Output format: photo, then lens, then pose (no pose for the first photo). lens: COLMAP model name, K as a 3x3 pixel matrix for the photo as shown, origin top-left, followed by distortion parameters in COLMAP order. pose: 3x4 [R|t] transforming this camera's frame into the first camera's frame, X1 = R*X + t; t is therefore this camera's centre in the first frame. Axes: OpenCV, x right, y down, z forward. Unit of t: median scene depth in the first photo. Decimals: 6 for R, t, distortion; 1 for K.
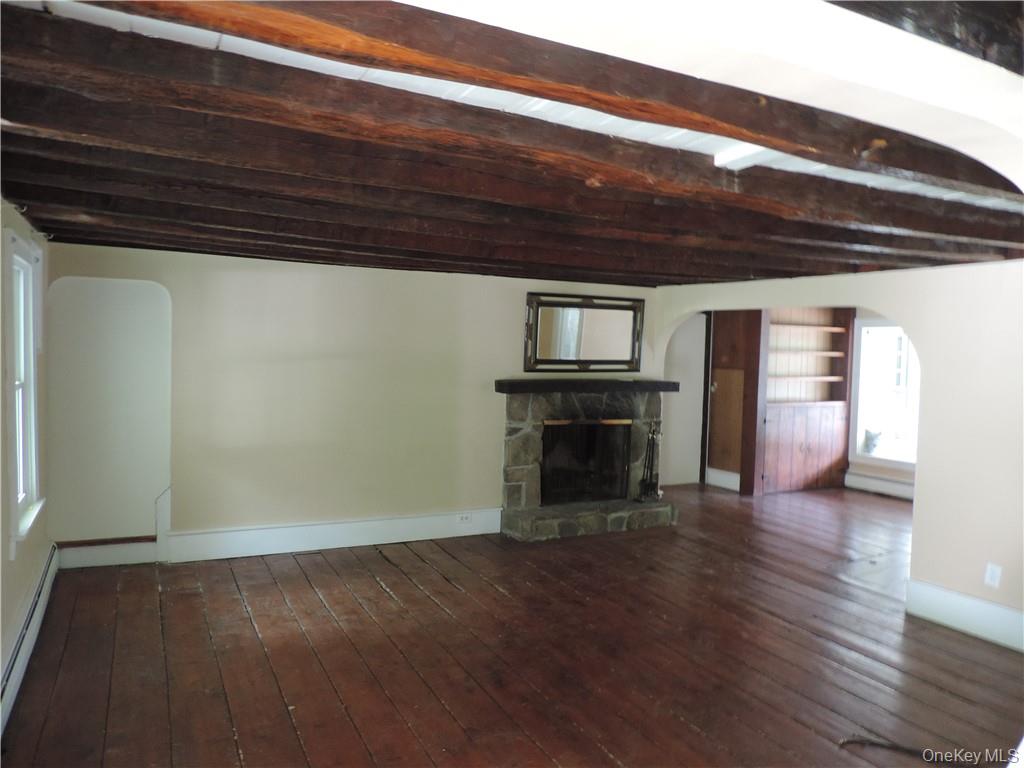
lens RADIAL K [[730.0, 0, 513.2], [0, 730.0, 390.4], [0, 0, 1]] dist [-0.022353, 0.005757]
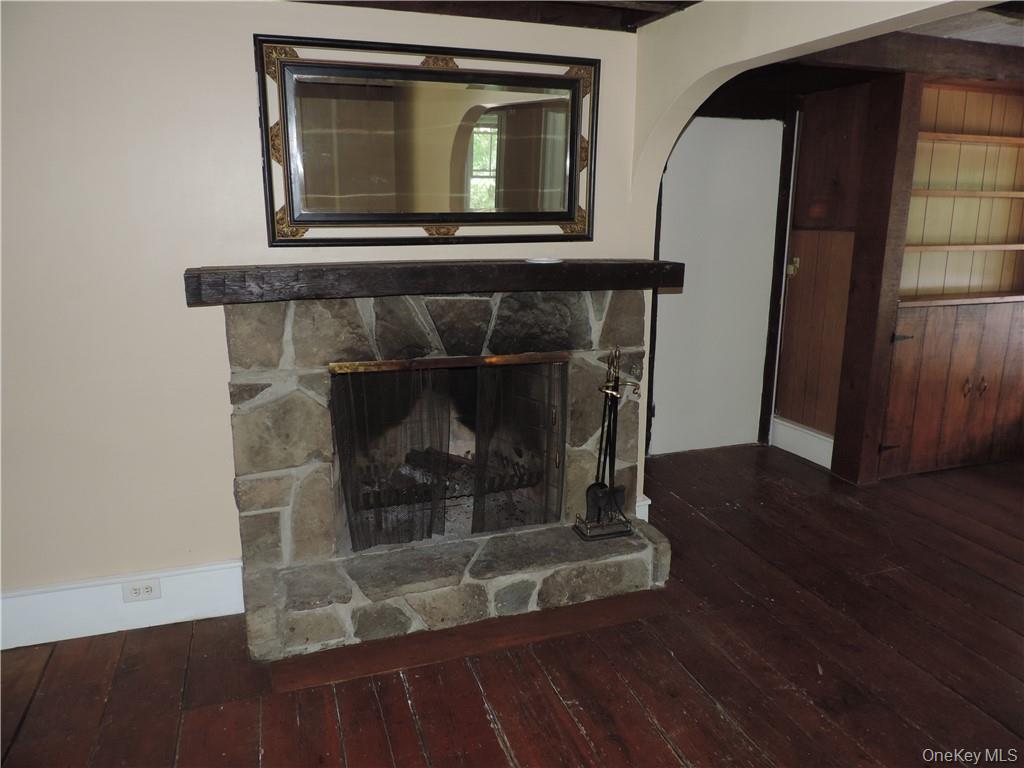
lens RADIAL K [[730.0, 0, 511.2], [0, 730.0, 378.2], [0, 0, 1]] dist [-0.022353, 0.005757]
pose [[0.989176, 0.012940, -0.146164, 0.191620], [0.011322, 0.986404, 0.163950, -0.016536], [0.146298, -0.163830, 0.975580, 0.564466]]
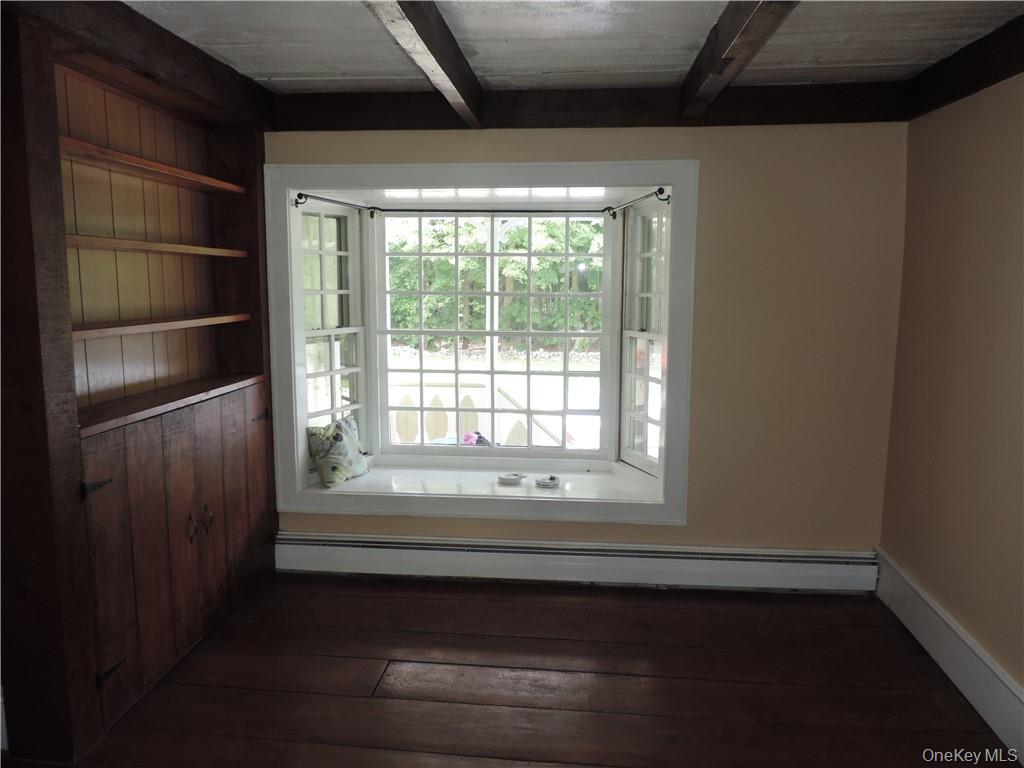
lens RADIAL K [[730.0, 0, 514.5], [0, 730.0, 388.8], [0, 0, 1]] dist [-0.022353, 0.005757]
pose [[0.538426, -0.135835, 0.831653, 0.246321], [0.042317, 0.990036, 0.134307, -0.032068], [-0.841609, -0.037121, 0.538809, 0.839914]]
